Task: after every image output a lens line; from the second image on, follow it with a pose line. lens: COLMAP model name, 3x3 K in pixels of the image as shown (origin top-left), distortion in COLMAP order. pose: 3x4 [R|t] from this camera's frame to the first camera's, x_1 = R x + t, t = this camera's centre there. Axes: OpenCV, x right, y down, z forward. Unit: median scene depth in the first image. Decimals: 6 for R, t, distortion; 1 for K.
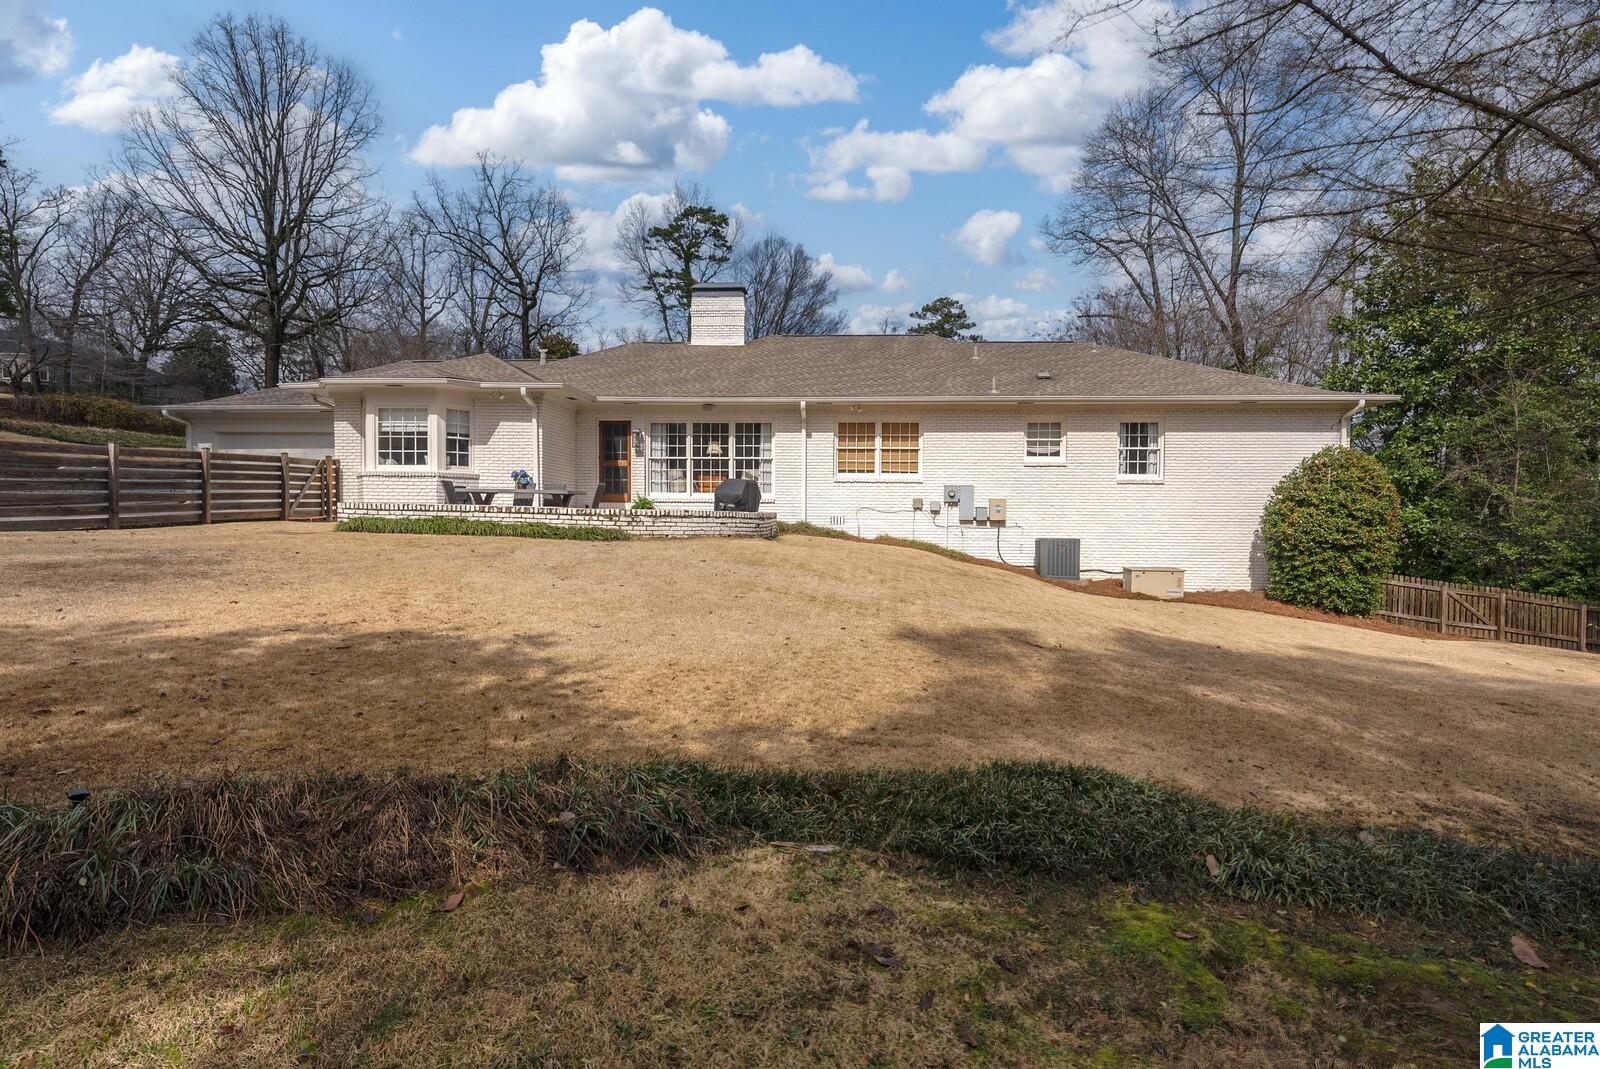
lens RADIAL K [[787.5, 0, 808.9], [0, 787.5, 530.9], [0, 0, 1]] dist [-0.000961, 0.000629]
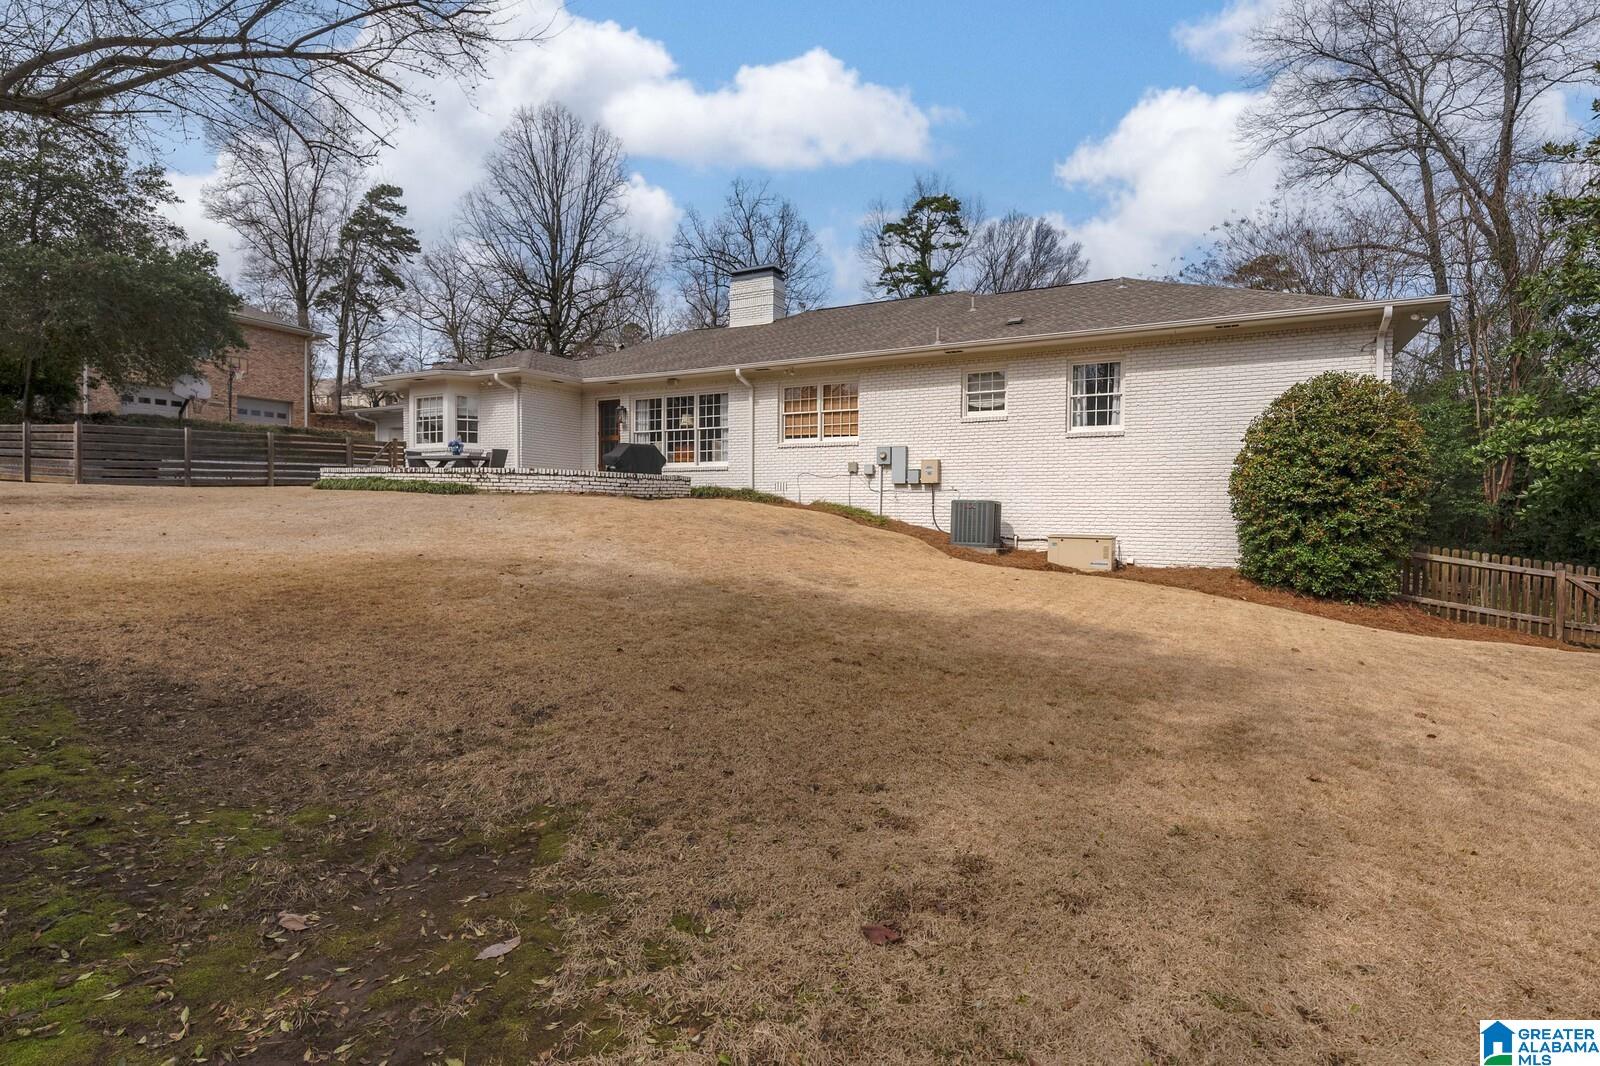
lens RADIAL K [[787.5, 0, 808.9], [0, 787.5, 529.4], [0, 0, 1]] dist [-0.000961, 0.000629]
pose [[0.906973, 0.009466, -0.421083, 0.491271], [-0.010525, 0.999945, -0.000192, 0.041100], [0.421058, 0.004607, 0.907022, 0.112507]]
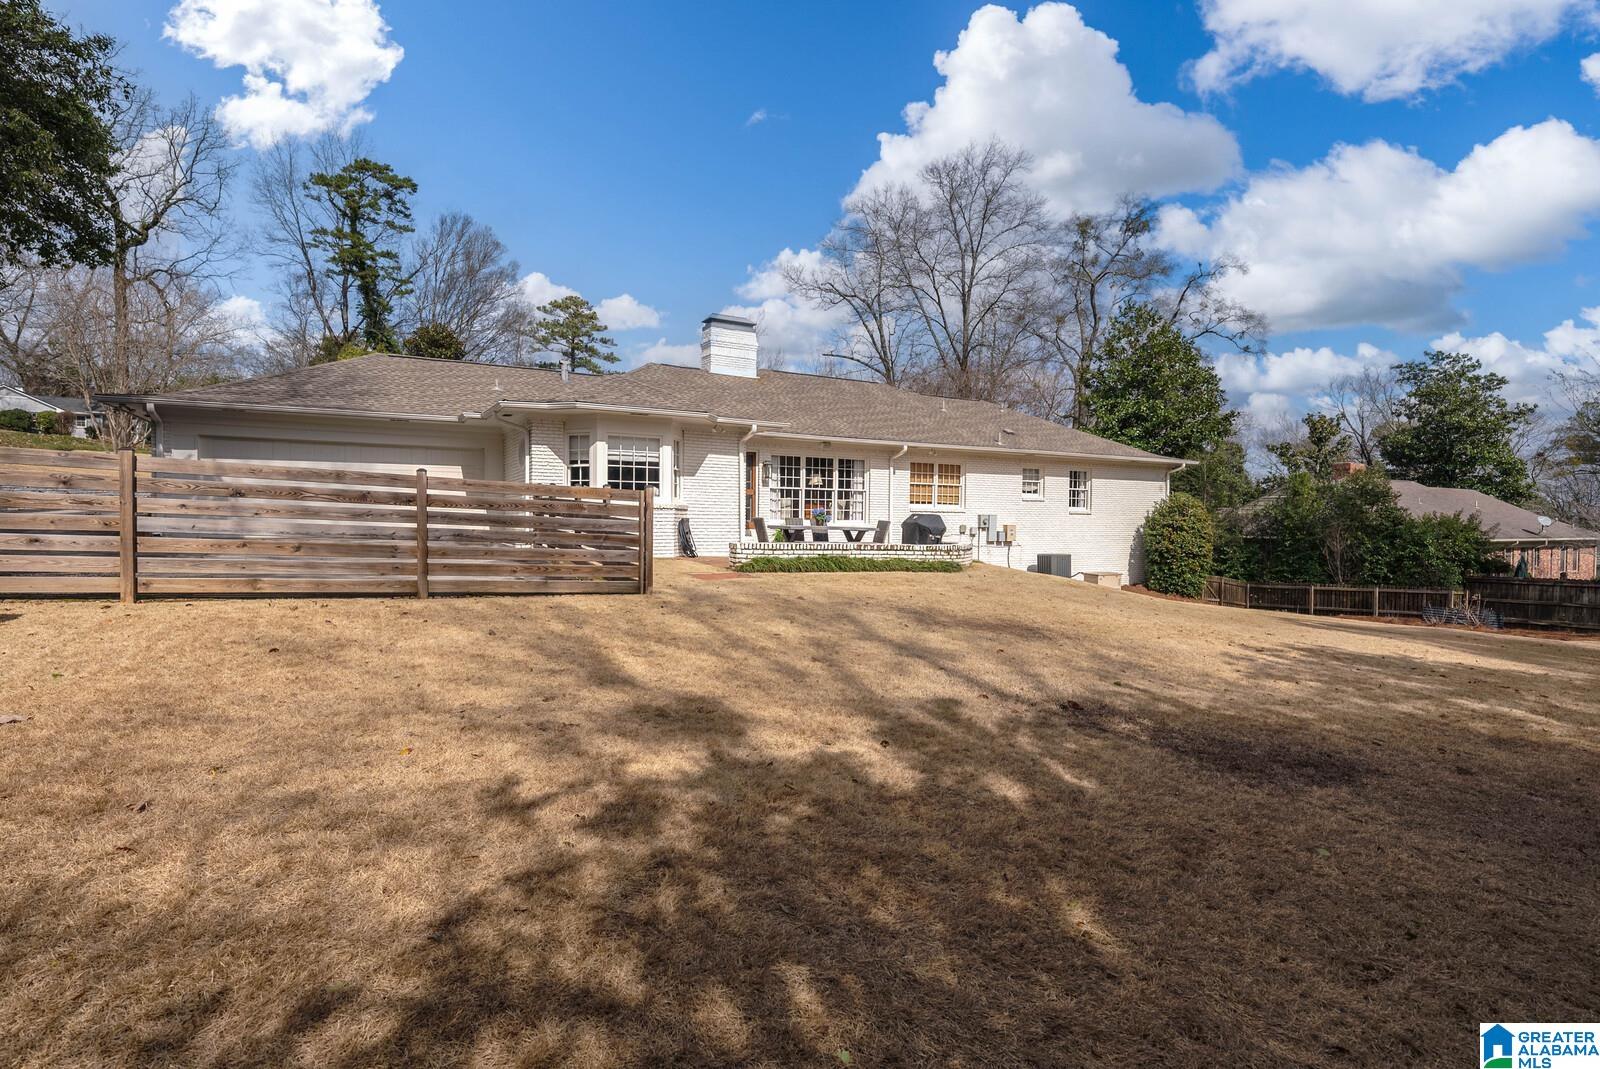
lens RADIAL K [[787.5, 0, 808.9], [0, 787.5, 530.9], [0, 0, 1]] dist [-0.000961, 0.000629]
pose [[0.833130, -0.009291, 0.553000, -0.772527], [0.006306, 0.999953, 0.007300, -0.042195], [-0.553042, -0.002595, 0.833150, 0.076422]]
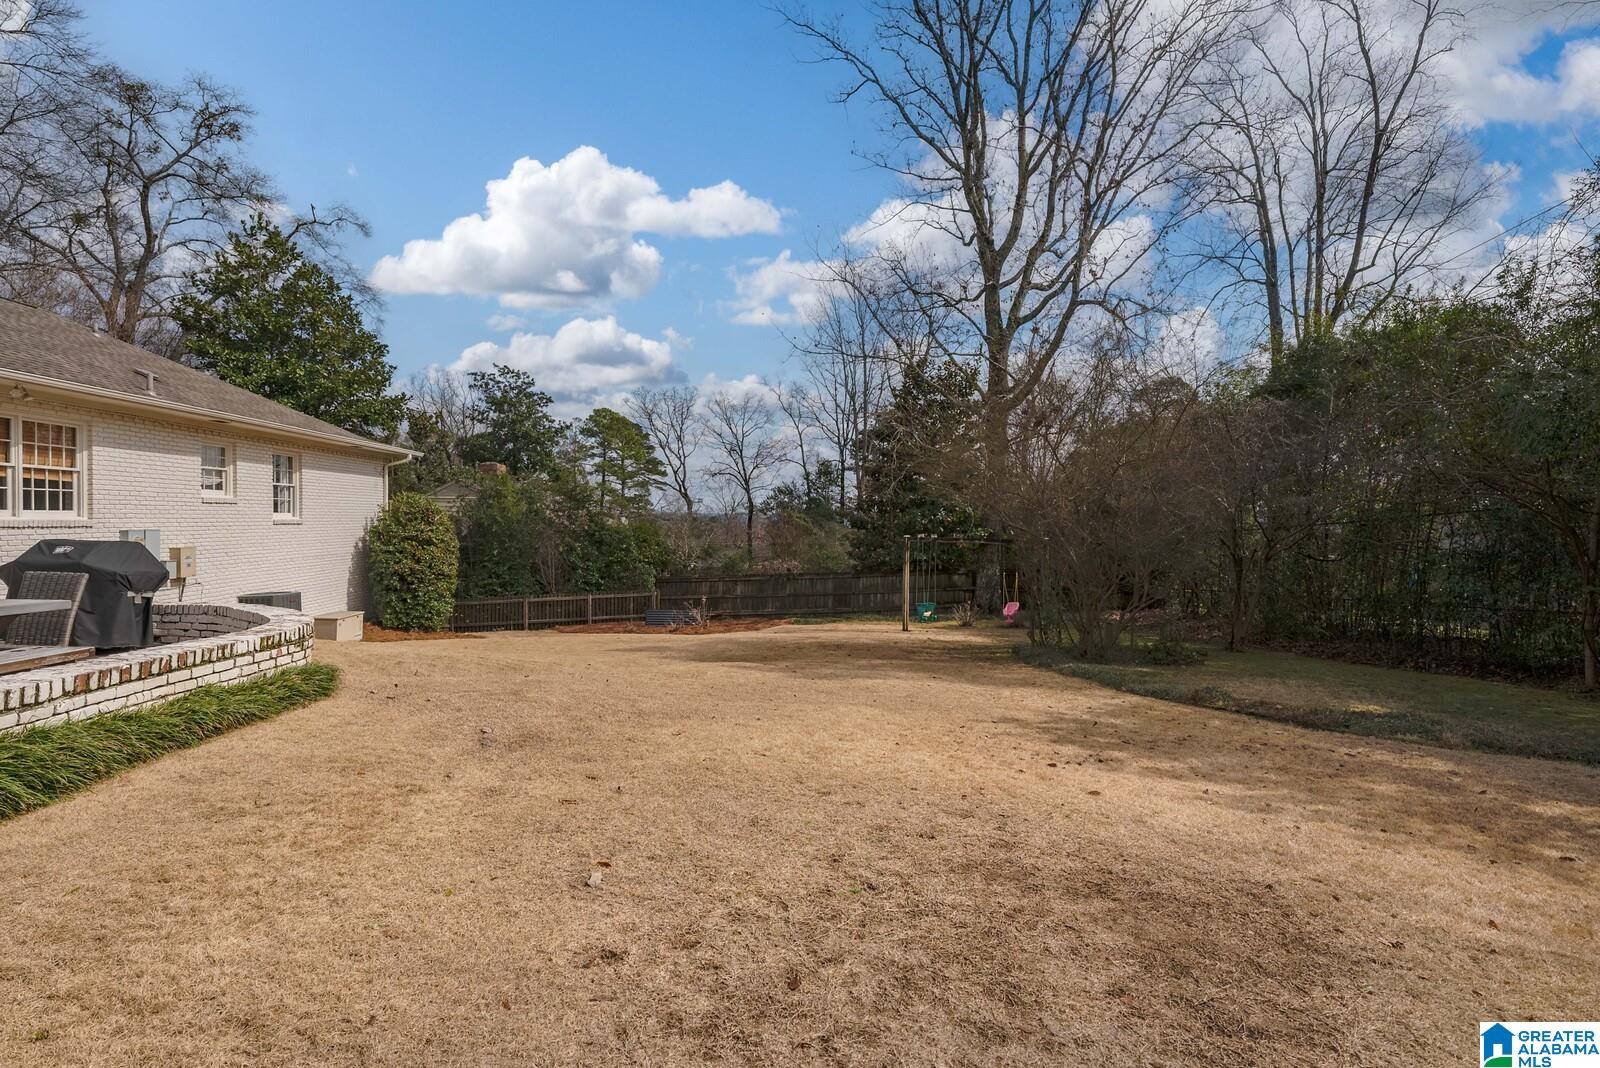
lens RADIAL K [[787.5, 0, 808.9], [0, 787.5, 530.4], [0, 0, 1]] dist [-0.000961, 0.000629]
pose [[-0.145166, -0.022730, 0.989146, -0.549988], [0.010072, 0.999650, 0.024450, -0.067616], [-0.989356, 0.013512, -0.144886, 0.531261]]
